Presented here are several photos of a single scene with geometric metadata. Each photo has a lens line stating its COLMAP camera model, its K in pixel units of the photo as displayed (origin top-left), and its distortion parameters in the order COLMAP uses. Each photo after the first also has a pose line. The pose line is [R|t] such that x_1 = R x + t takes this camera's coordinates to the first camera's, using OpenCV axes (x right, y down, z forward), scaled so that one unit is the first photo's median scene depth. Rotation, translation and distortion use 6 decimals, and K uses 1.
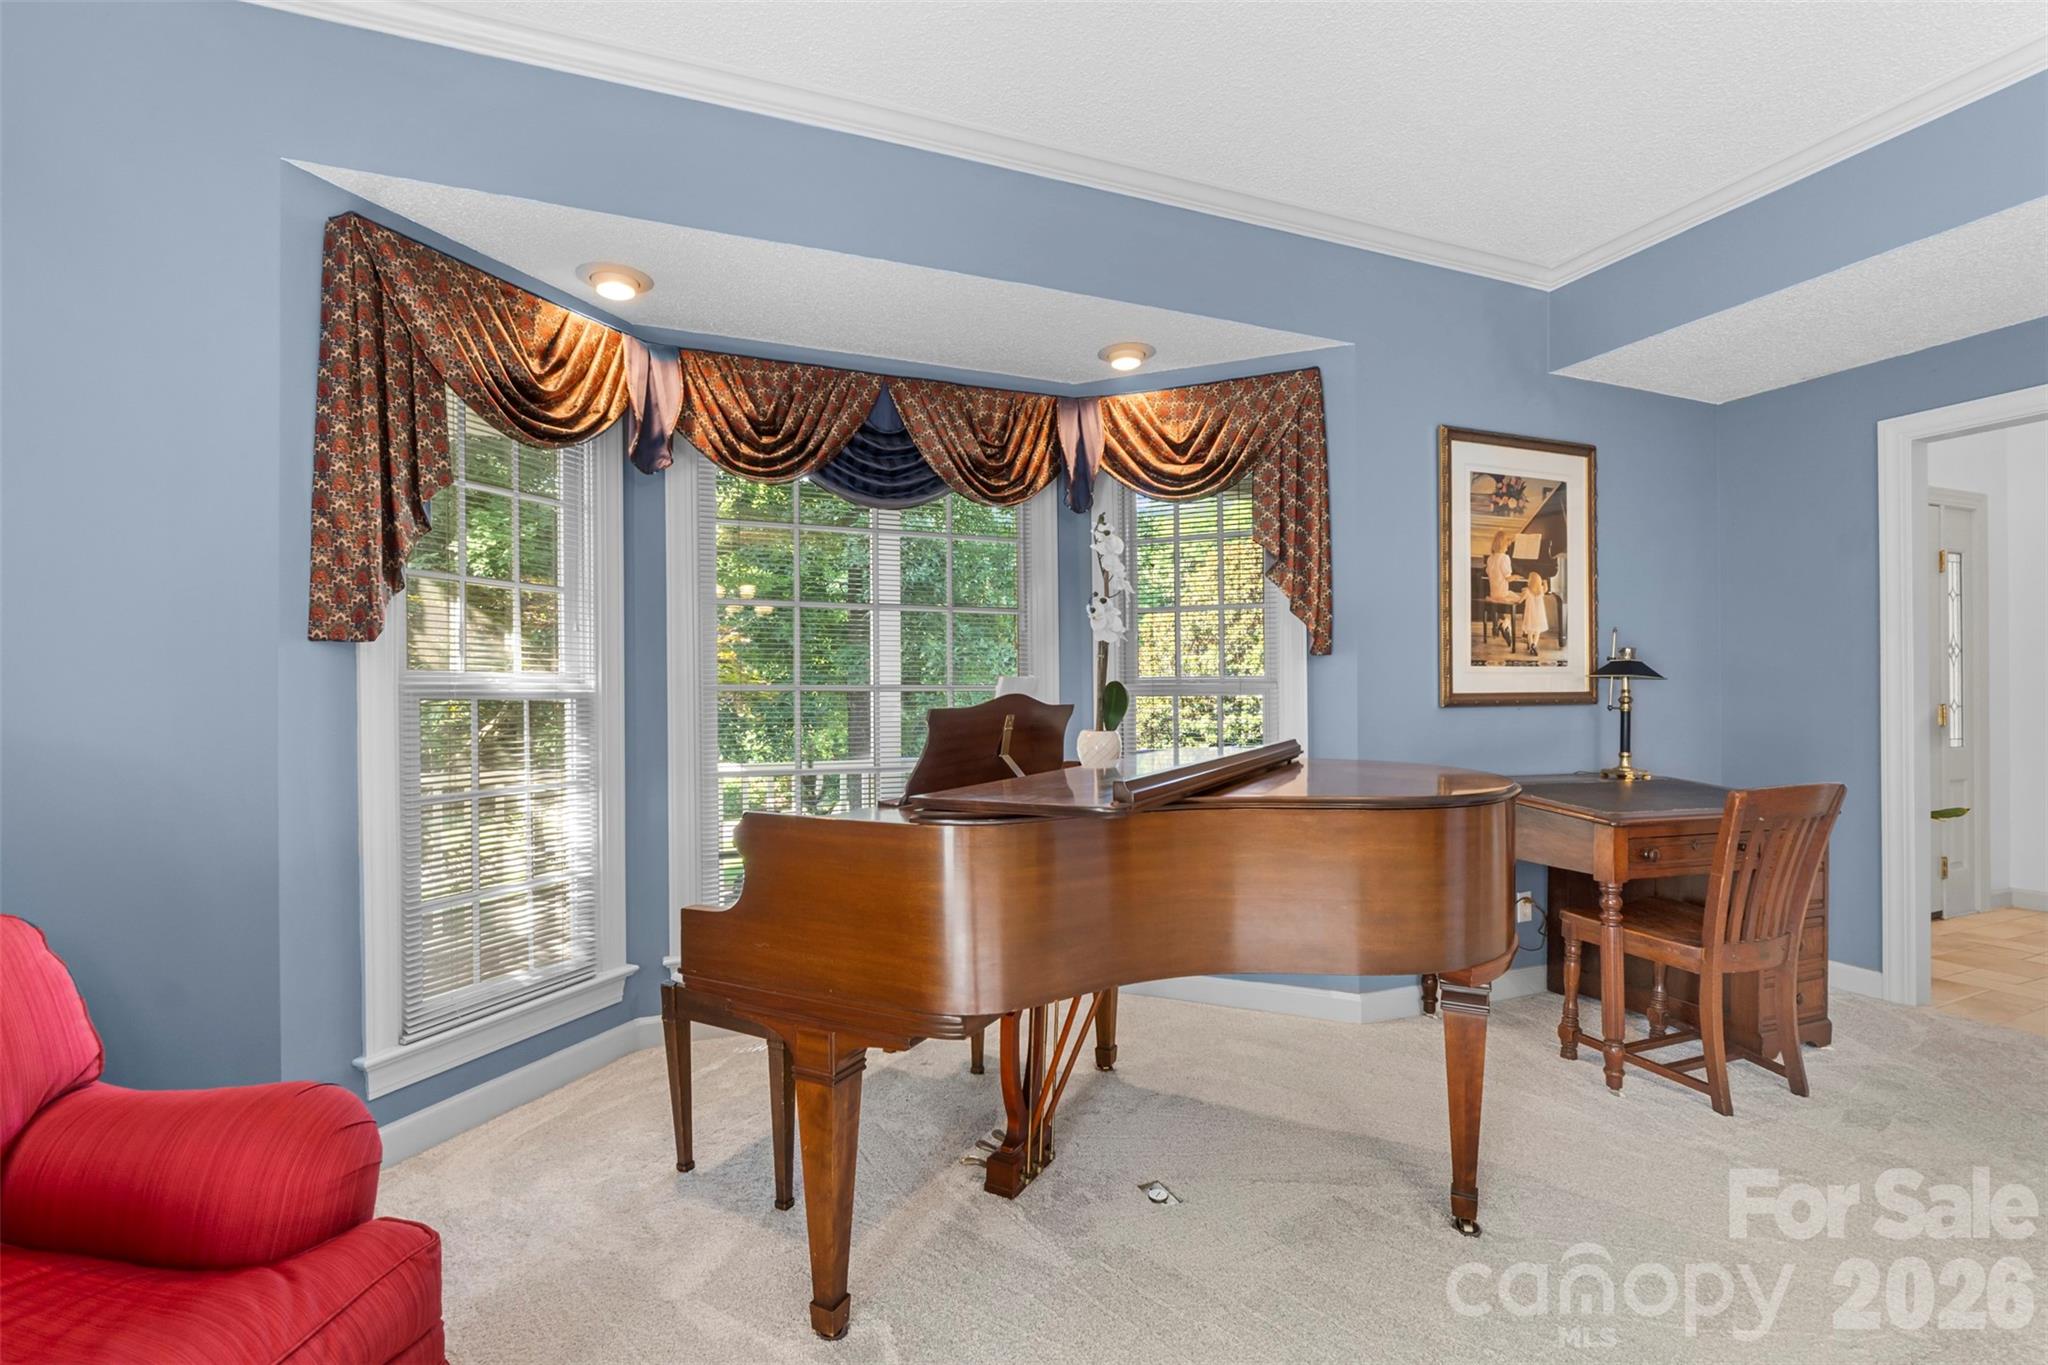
lens RADIAL K [[908.0, 0, 1015.6], [0, 908.0, 691.3], [0, 0, 1]] dist [-0.003891, -0.000160]
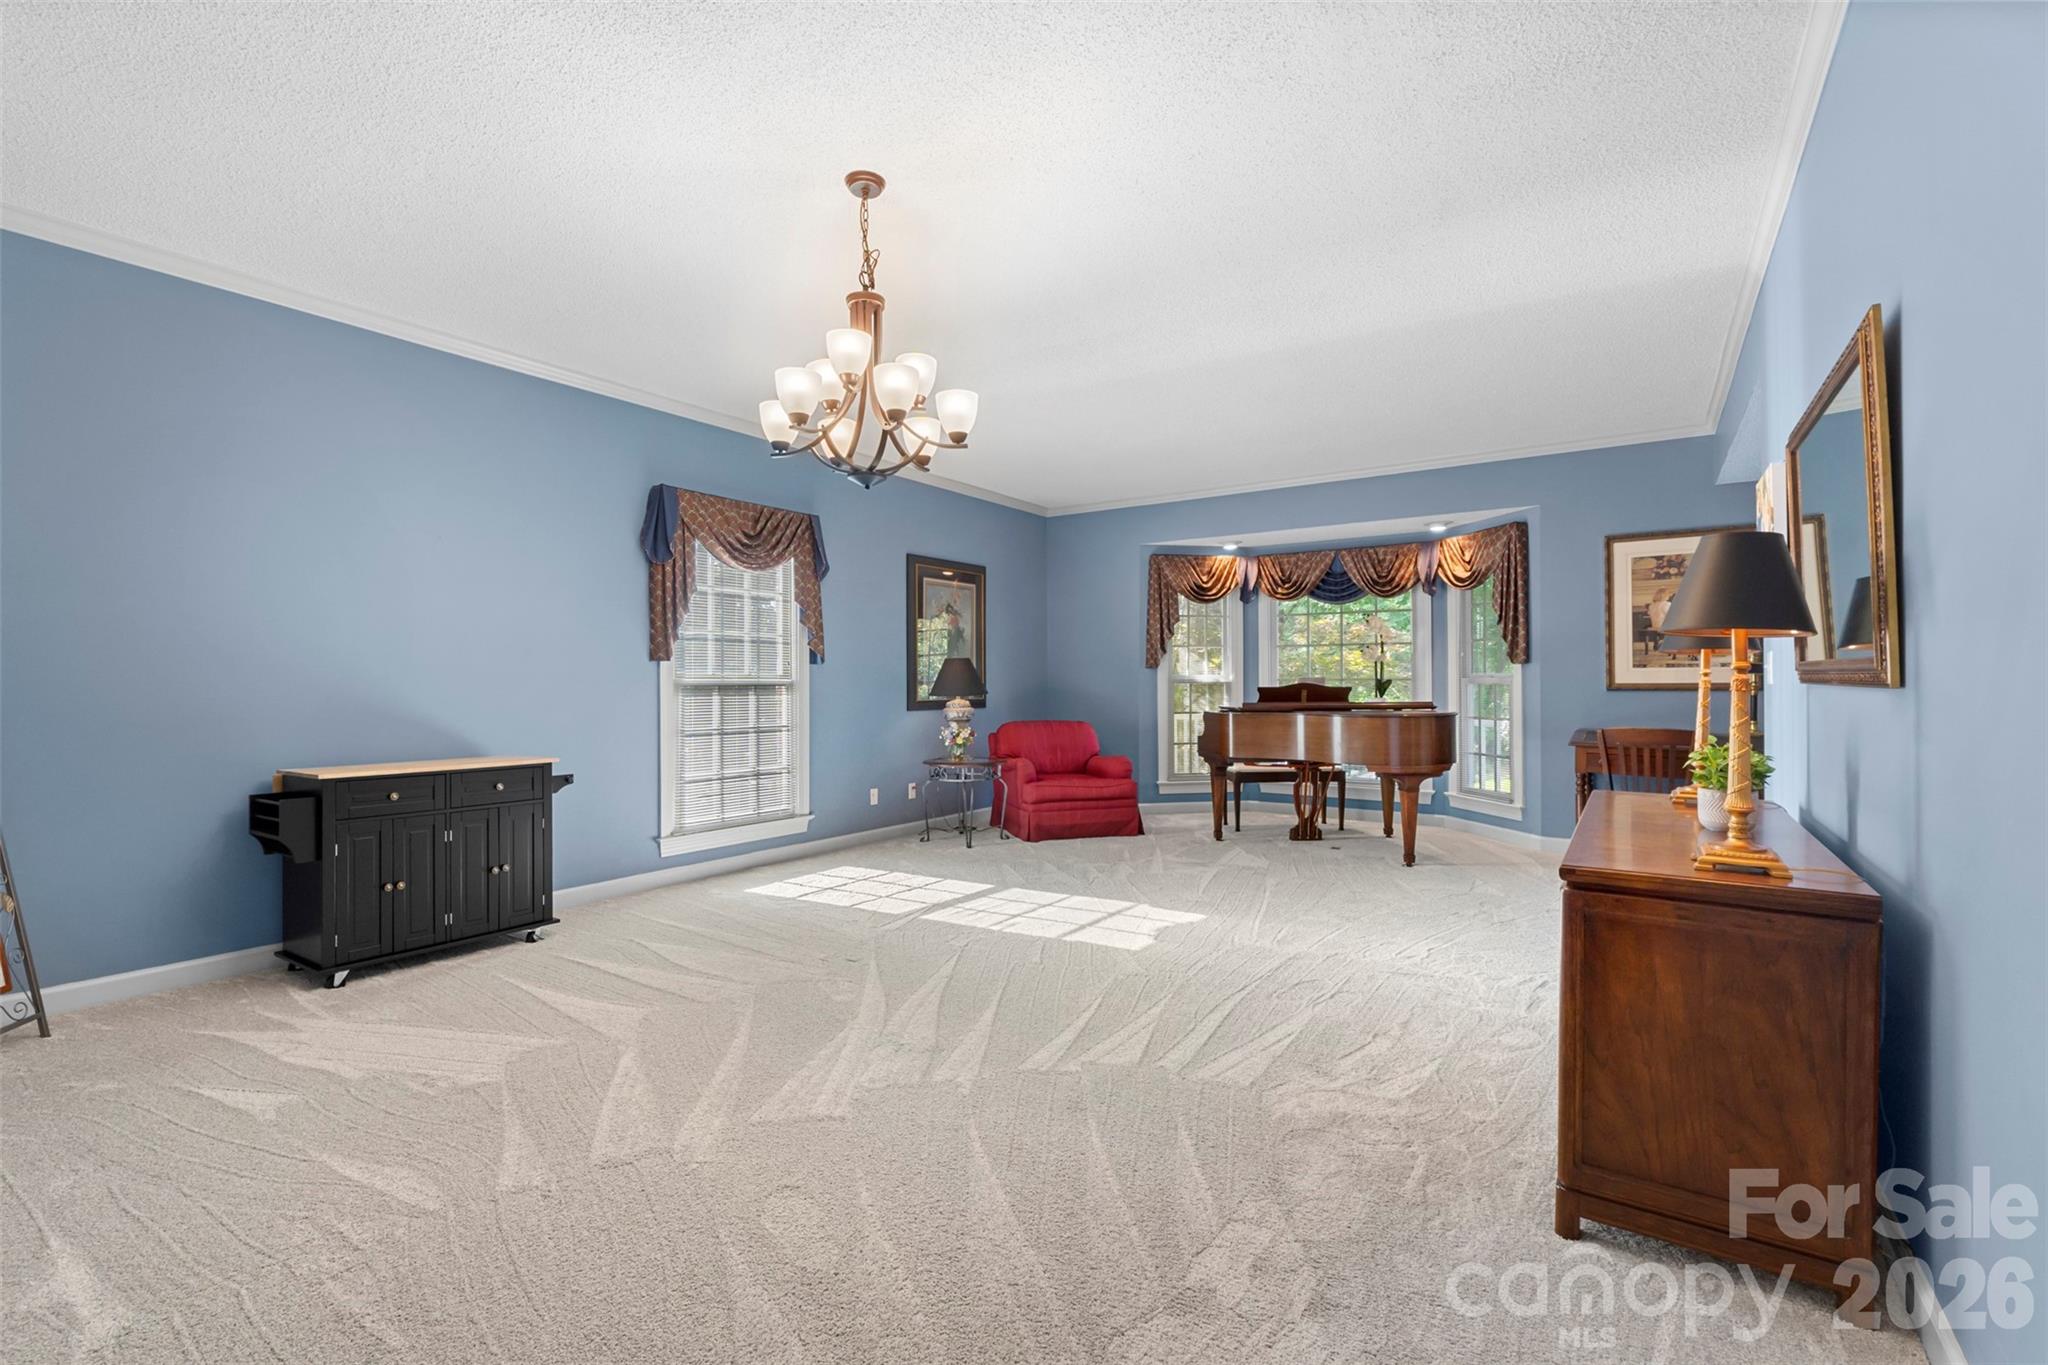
lens RADIAL K [[900.4, 0, 1007.2], [0, 900.4, 682.7], [0, 0, 1]] dist [-0.020809, -0.000057]
pose [[0.545095, 0.004450, -0.838363, 1.337843], [0.001533, 0.999979, 0.006304, -0.012098], [0.838373, -0.004721, 0.545076, -1.001261]]
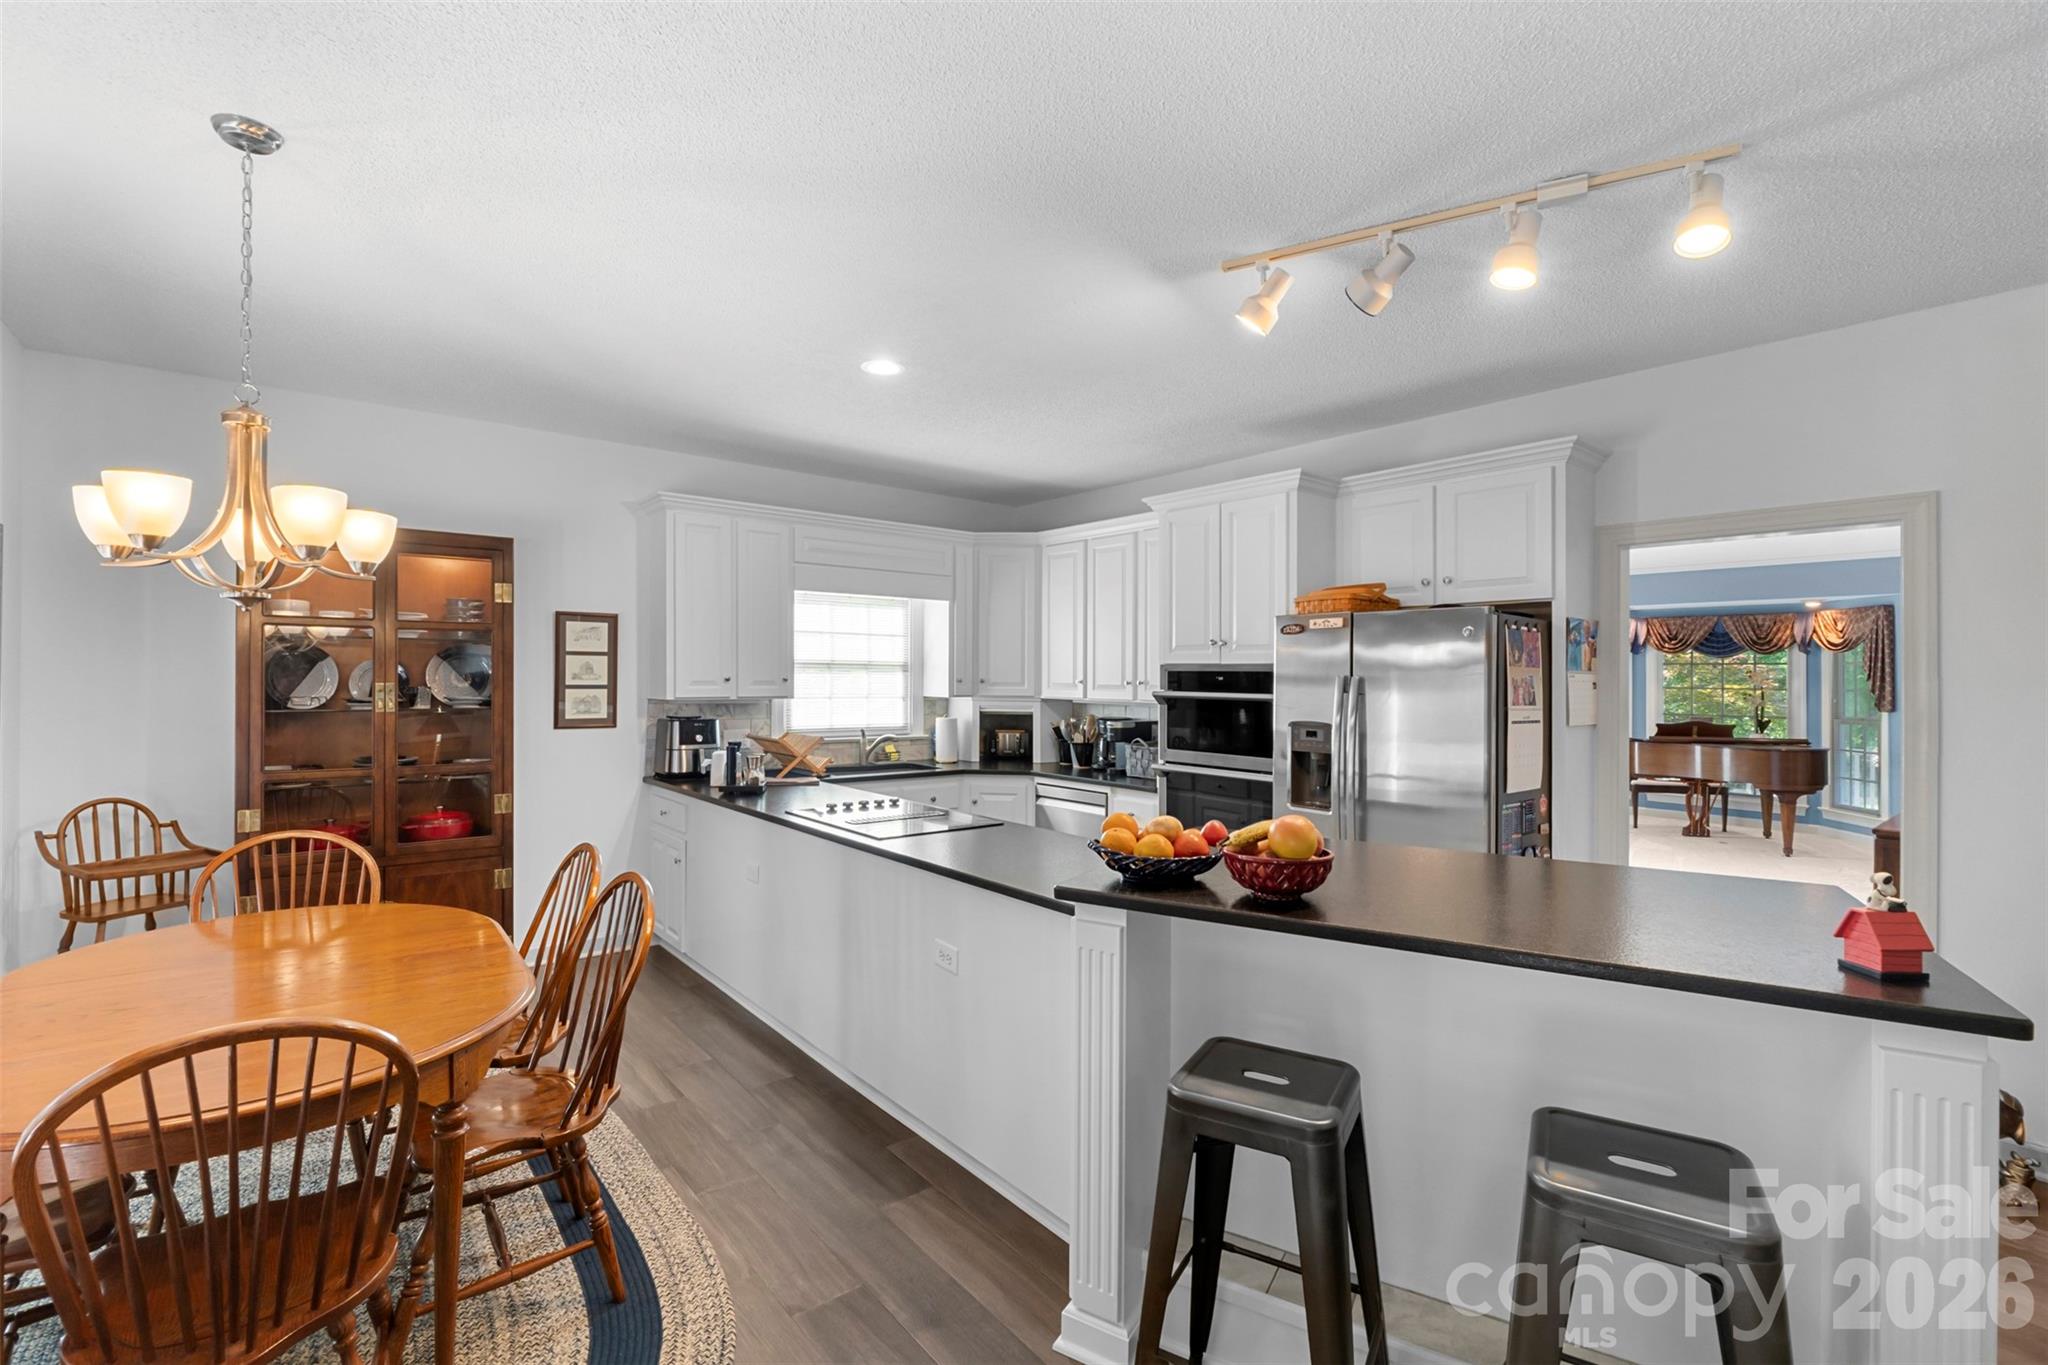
lens RADIAL K [[918.3, 0, 1025.3], [0, 918.3, 667.5], [0, 0, 1]] dist [-0.000675, 0.000067]
pose [[0.312050, 0.000230, -0.950066, 2.045572], [-0.009344, 0.999952, -0.002827, -0.135621], [0.950020, 0.009759, 0.312037, -2.177699]]
